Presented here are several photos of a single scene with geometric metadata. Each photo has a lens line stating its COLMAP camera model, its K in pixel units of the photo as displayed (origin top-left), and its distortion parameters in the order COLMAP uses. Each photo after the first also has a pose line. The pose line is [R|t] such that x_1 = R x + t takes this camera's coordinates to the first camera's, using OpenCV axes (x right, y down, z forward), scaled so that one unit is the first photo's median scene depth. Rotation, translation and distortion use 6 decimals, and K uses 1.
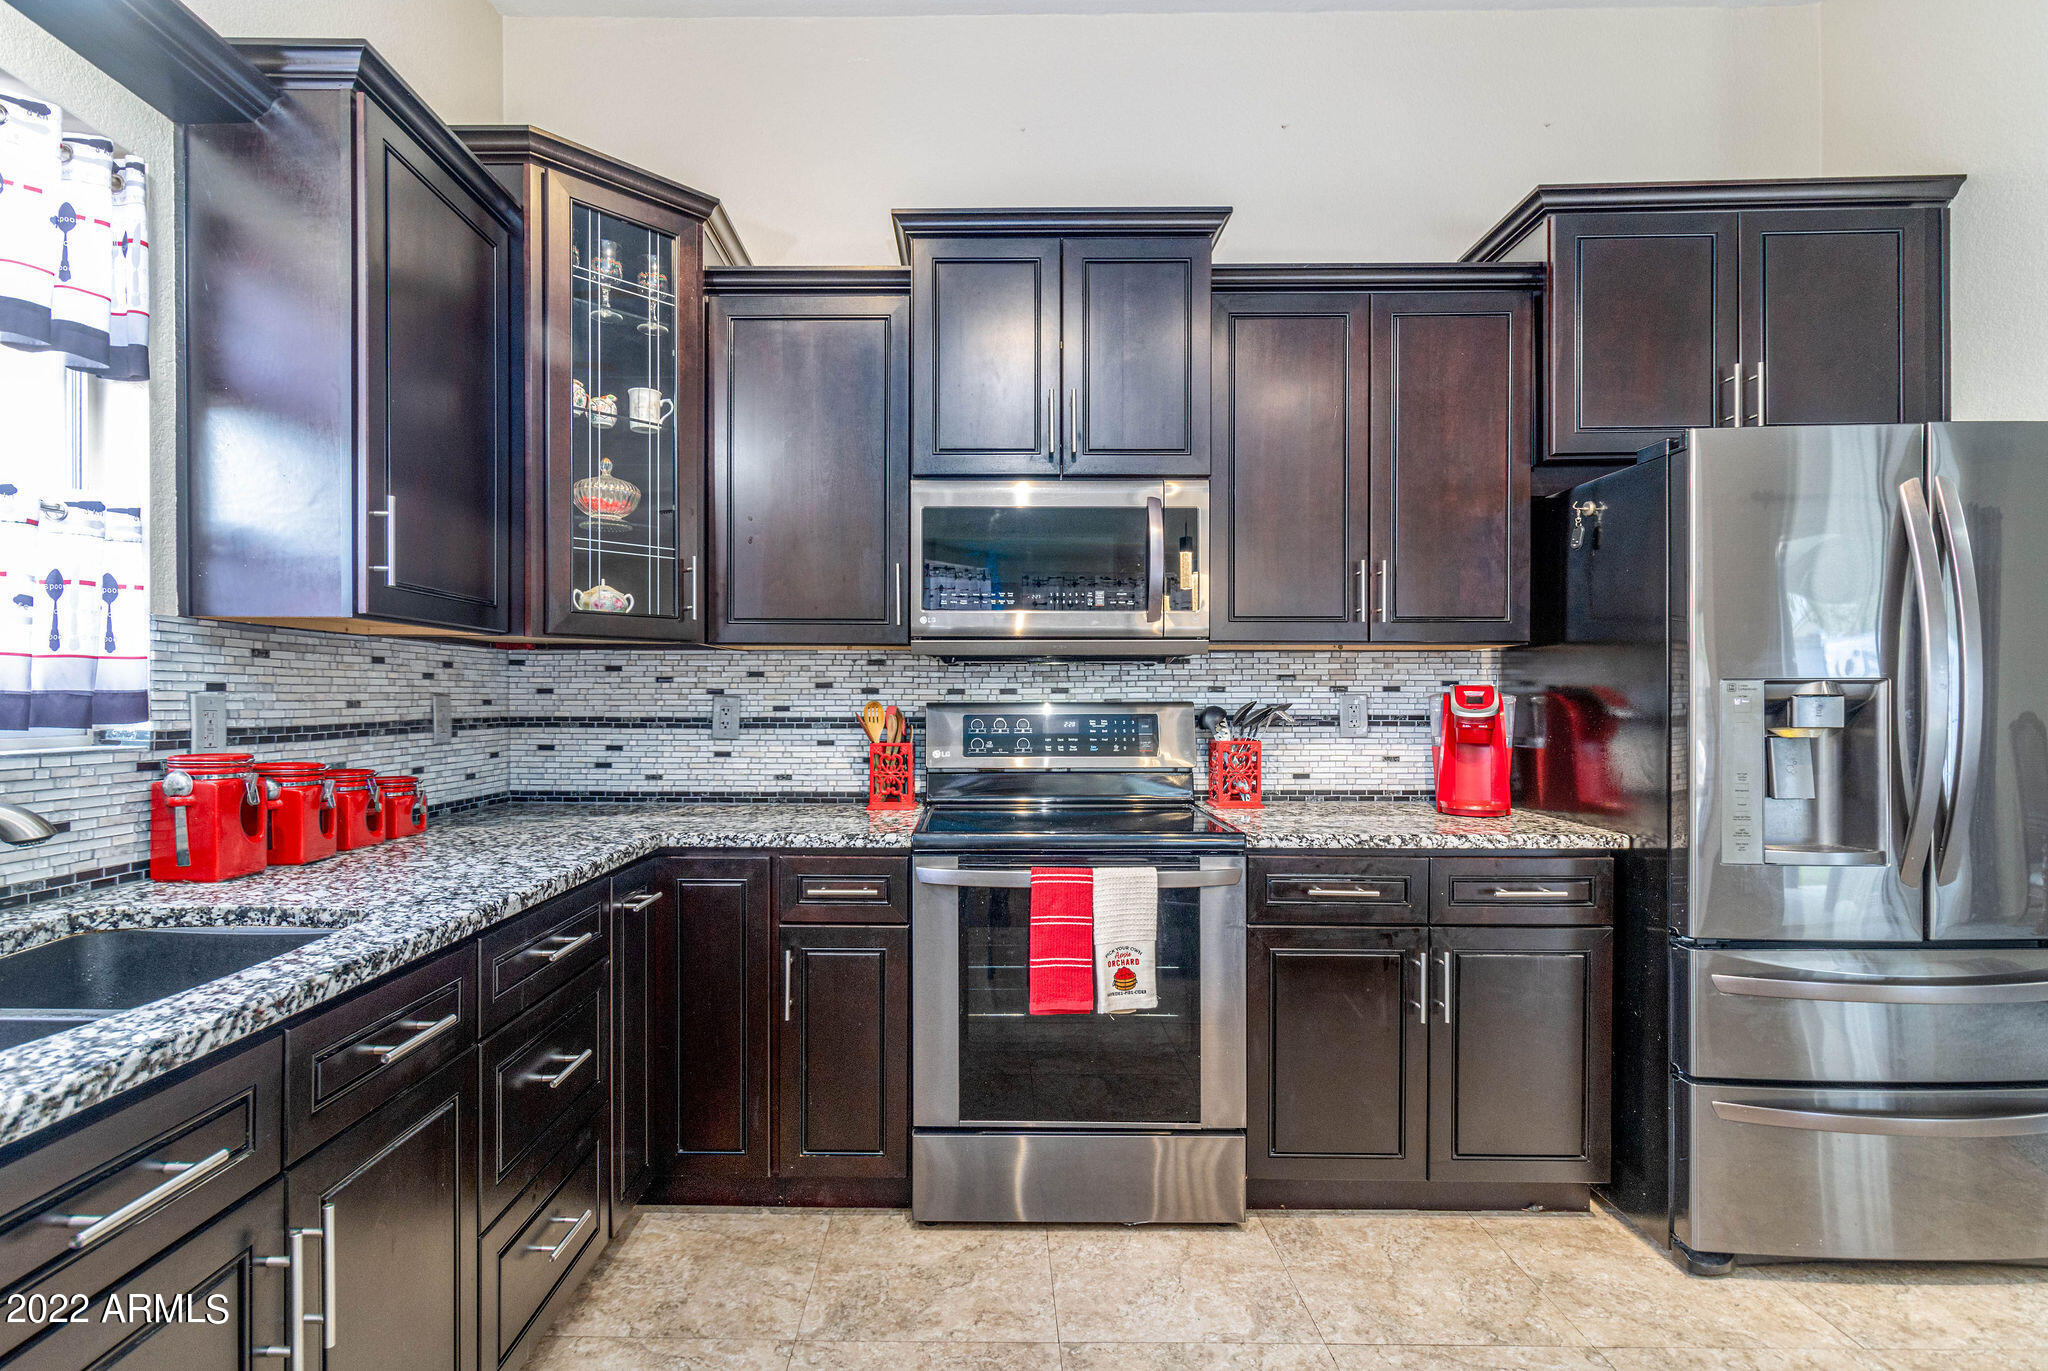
lens RADIAL K [[1033.1, 0, 917.8], [0, 1033.1, 698.9], [0, 0, 1]] dist [-0.002677, 0.000653]
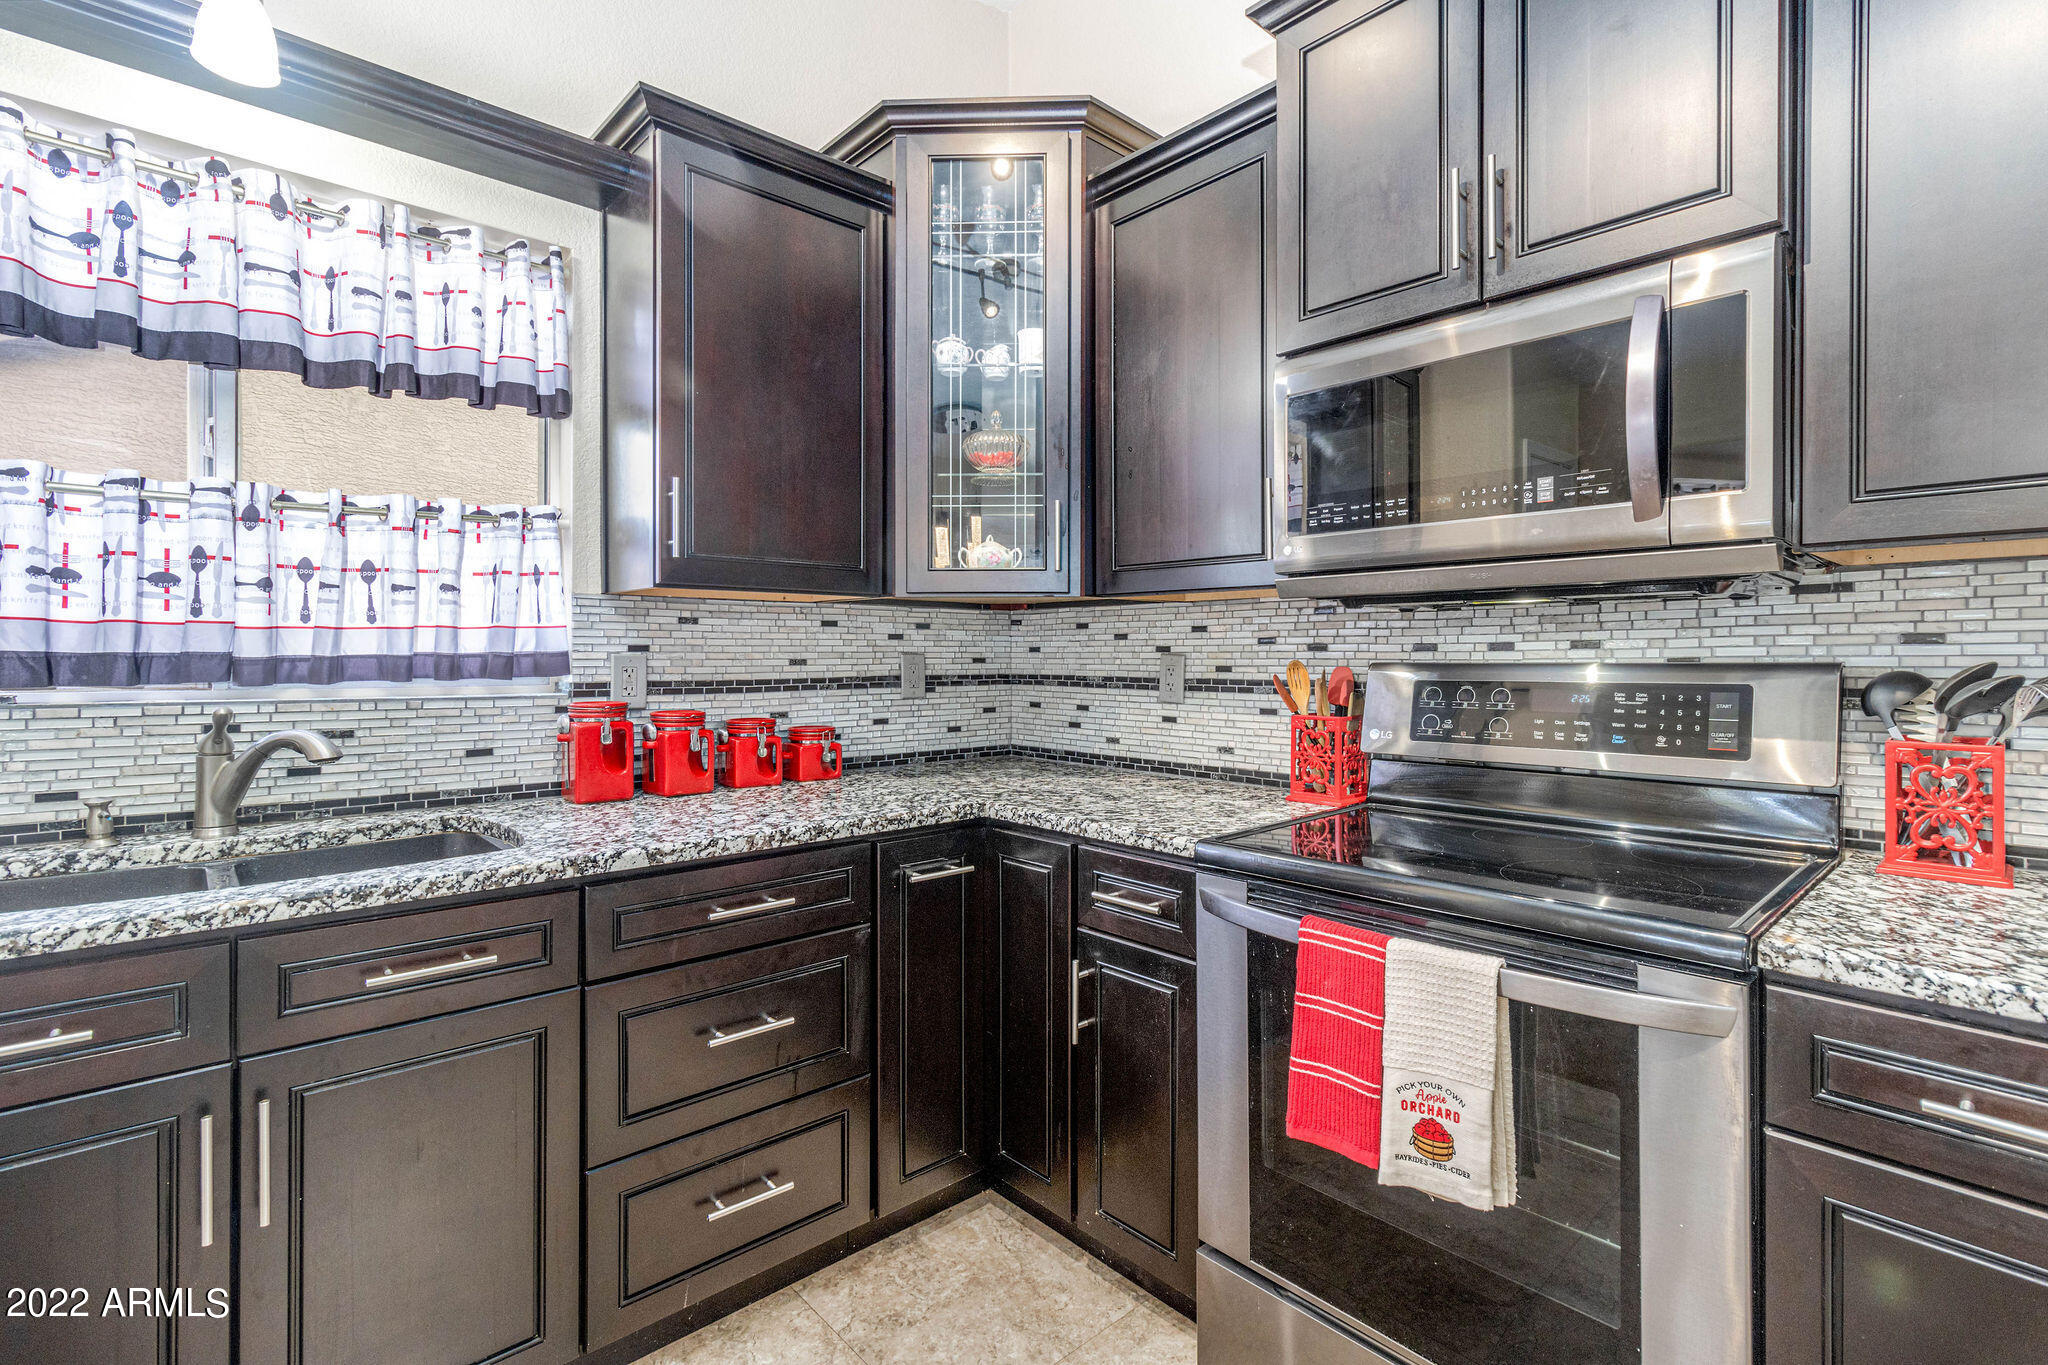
lens RADIAL K [[938.5, 0, 1044.1], [0, 938.5, 656.6], [0, 0, 1]] dist [0.001110, 0.000438]
pose [[0.697369, -0.000466, -0.716712, 0.392809], [0.001020, 0.999999, 0.000342, -0.001250], [0.716712, -0.000969, 0.697369, 0.447571]]
